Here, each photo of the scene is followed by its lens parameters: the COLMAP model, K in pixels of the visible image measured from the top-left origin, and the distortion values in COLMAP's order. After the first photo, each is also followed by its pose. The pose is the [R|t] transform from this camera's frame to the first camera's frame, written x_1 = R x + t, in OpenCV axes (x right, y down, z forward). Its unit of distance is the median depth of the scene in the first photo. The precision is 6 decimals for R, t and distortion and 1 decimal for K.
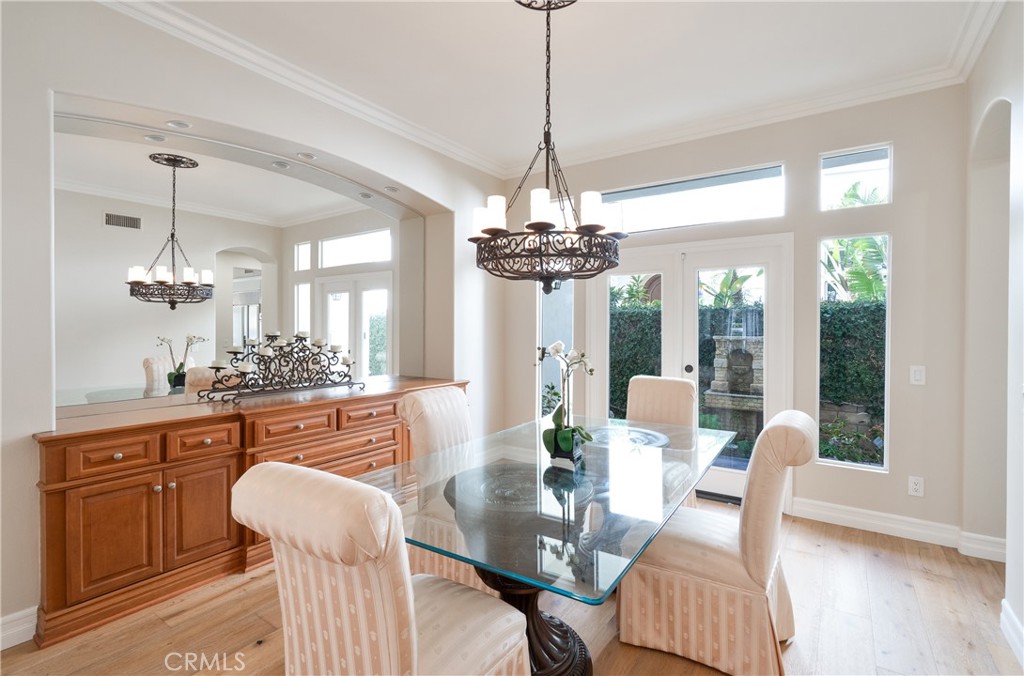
lens RADIAL K [[472.8, 0, 508.3], [0, 472.8, 333.1], [0, 0, 1]] dist [-0.008037, 0.002923]
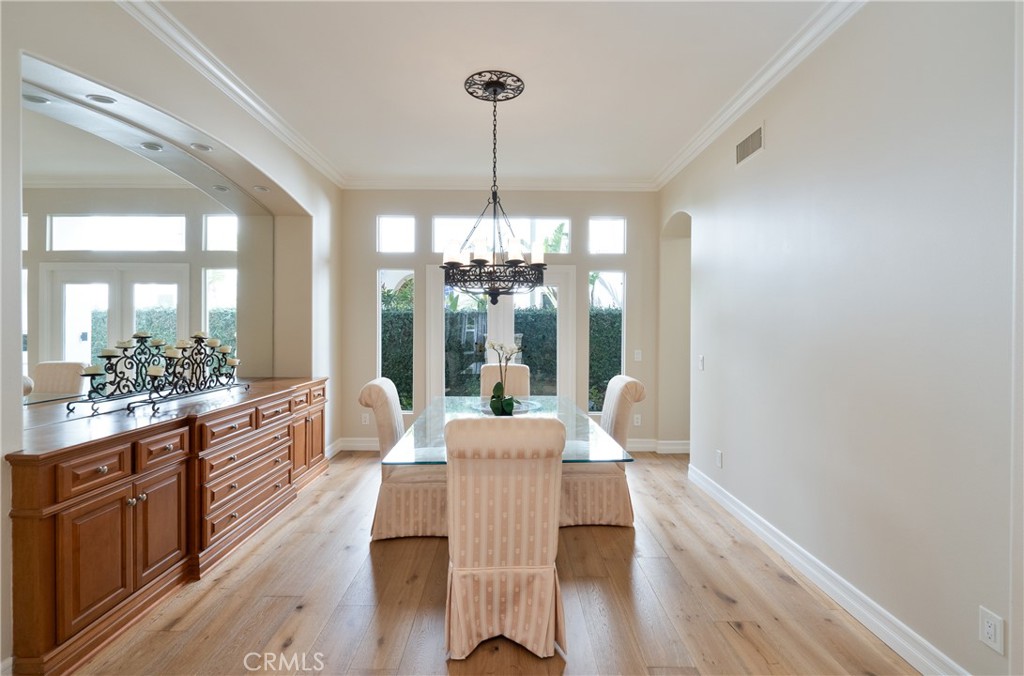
lens RADIAL K [[472.8, 0, 503.9], [0, 472.8, 331.9], [0, 0, 1]] dist [-0.008037, 0.002923]
pose [[0.821811, -0.005775, 0.569731, -0.539138], [0.005716, 0.999982, 0.001892, -0.001759], [-0.569732, 0.001702, 0.821829, -0.146747]]
